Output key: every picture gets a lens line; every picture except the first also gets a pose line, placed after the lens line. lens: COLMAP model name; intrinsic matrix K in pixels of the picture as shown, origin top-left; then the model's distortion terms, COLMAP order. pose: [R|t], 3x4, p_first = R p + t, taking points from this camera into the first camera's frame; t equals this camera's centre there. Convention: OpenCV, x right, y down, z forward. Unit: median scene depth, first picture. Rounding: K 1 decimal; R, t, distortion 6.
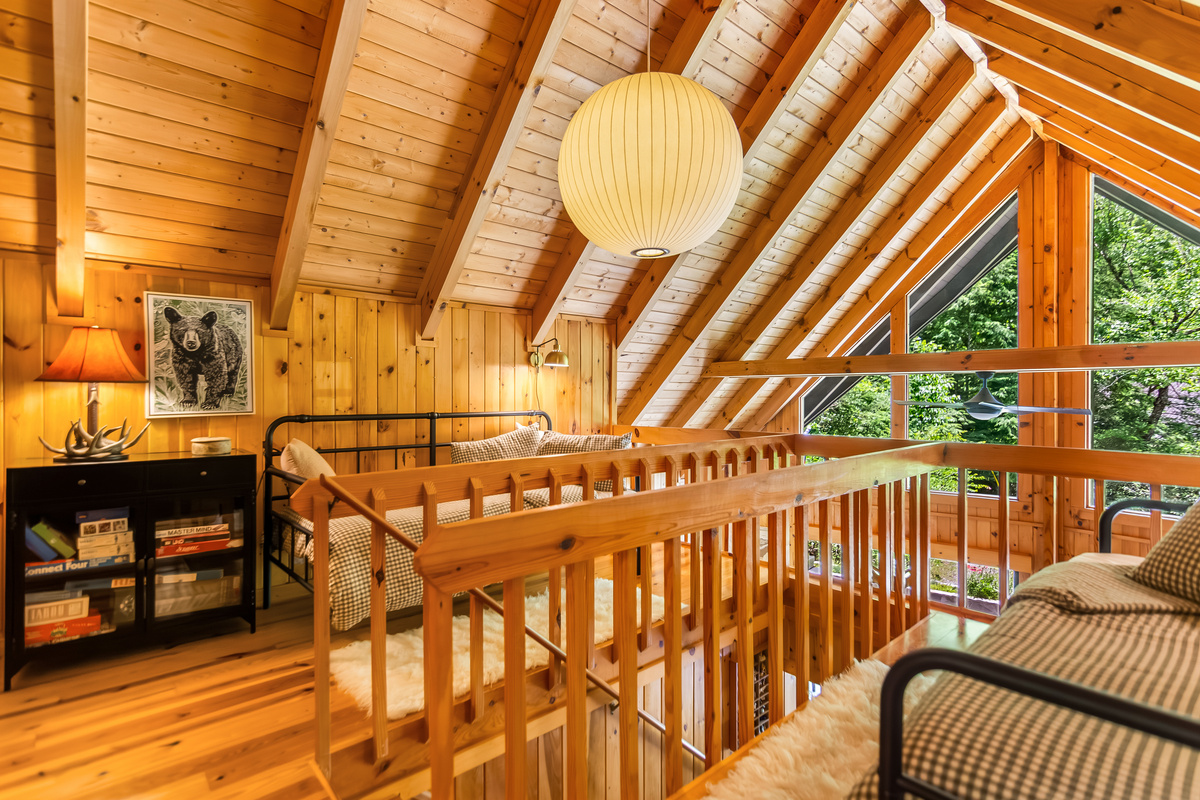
lens RADIAL K [[598.0, 0, 590.0], [0, 598.0, 396.2], [0, 0, 1]] dist [-0.000498, 0.003902]
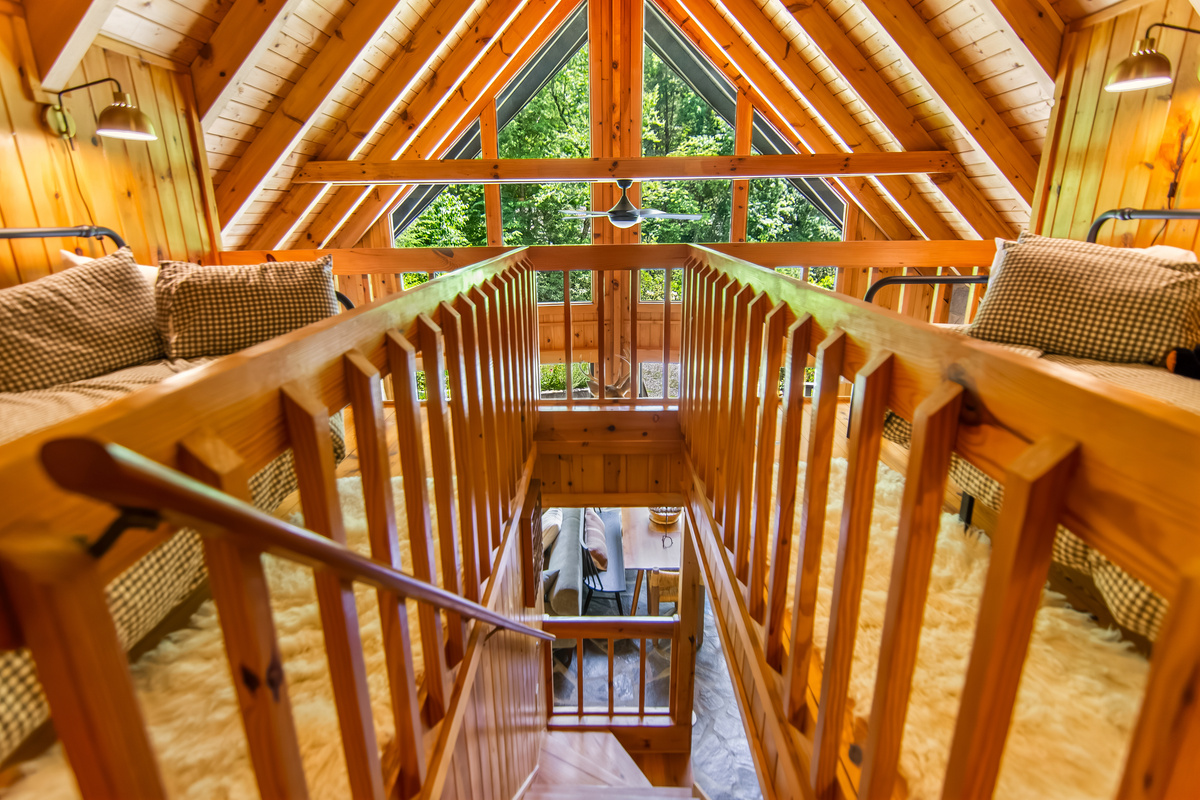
lens RADIAL K [[598.0, 0, 595.2], [0, 598.0, 394.7], [0, 0, 1]] dist [-0.000498, 0.003902]
pose [[0.682666, -0.214927, 0.698408, -0.157393], [0.013642, 0.959349, 0.281893, 0.020005], [-0.730603, -0.182911, 0.657847, 0.249239]]
